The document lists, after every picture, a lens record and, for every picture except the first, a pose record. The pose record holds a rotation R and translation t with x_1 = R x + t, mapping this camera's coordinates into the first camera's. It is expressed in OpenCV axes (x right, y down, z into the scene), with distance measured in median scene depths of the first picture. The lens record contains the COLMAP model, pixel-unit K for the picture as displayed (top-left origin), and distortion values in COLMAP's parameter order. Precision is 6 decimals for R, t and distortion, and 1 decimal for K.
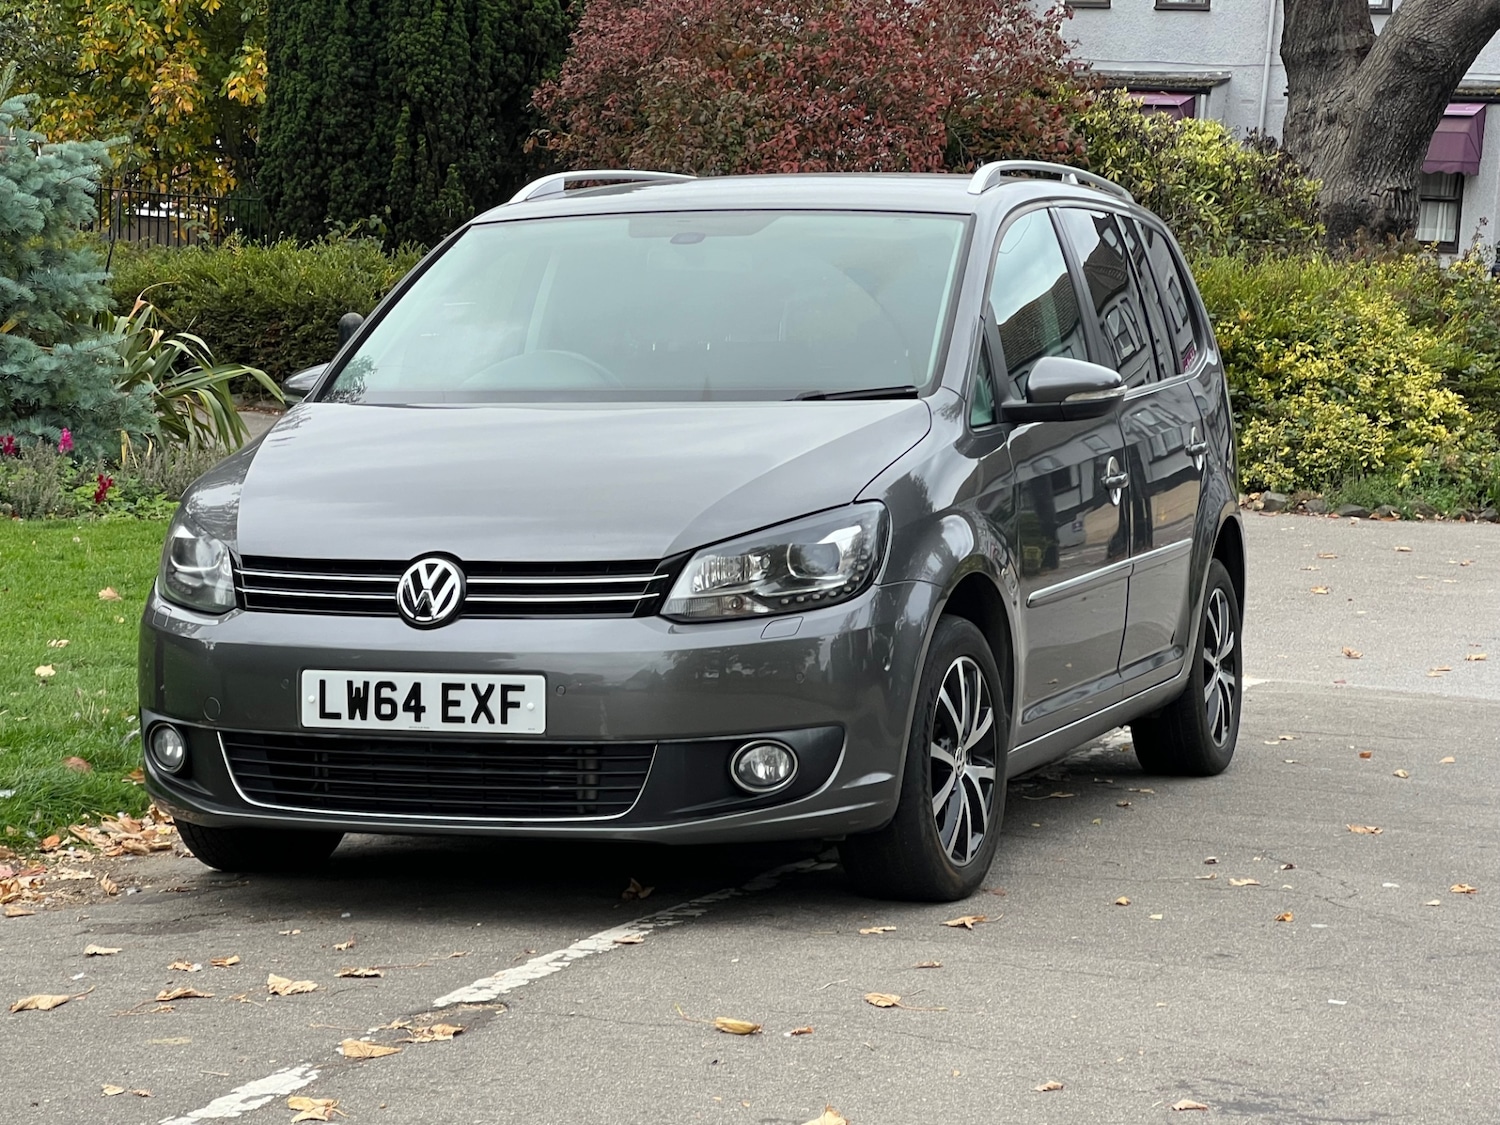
lens RADIAL K [[3581.6, 0, 744.3], [0, 3581.6, 589.5], [0, 0, 1]] dist [0.042480, 3.069505]
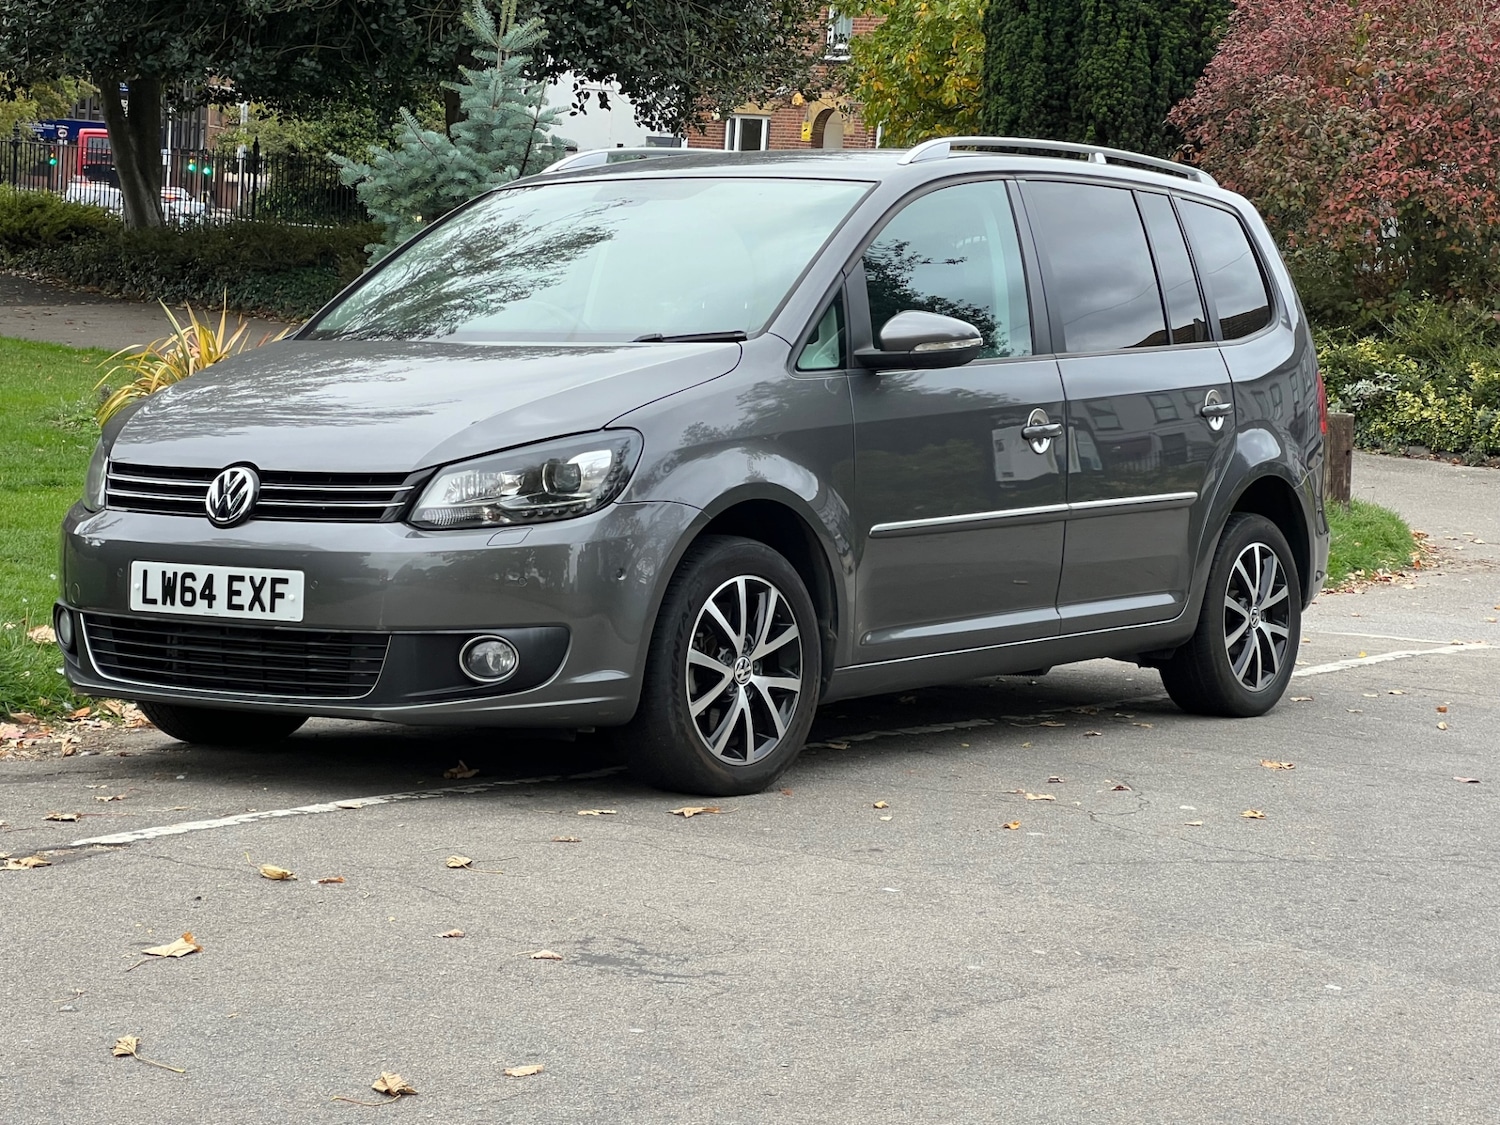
lens RADIAL K [[3257.1, 0, 757.4], [0, 3257.1, 509.6], [0, 0, 1]] dist [0.213658, 0.318993]
pose [[0.966391, 0.031819, -0.255102, 0.339252], [-0.037120, 0.999183, -0.015992, 0.015385], [0.254384, 0.024924, 0.966782, 0.030279]]
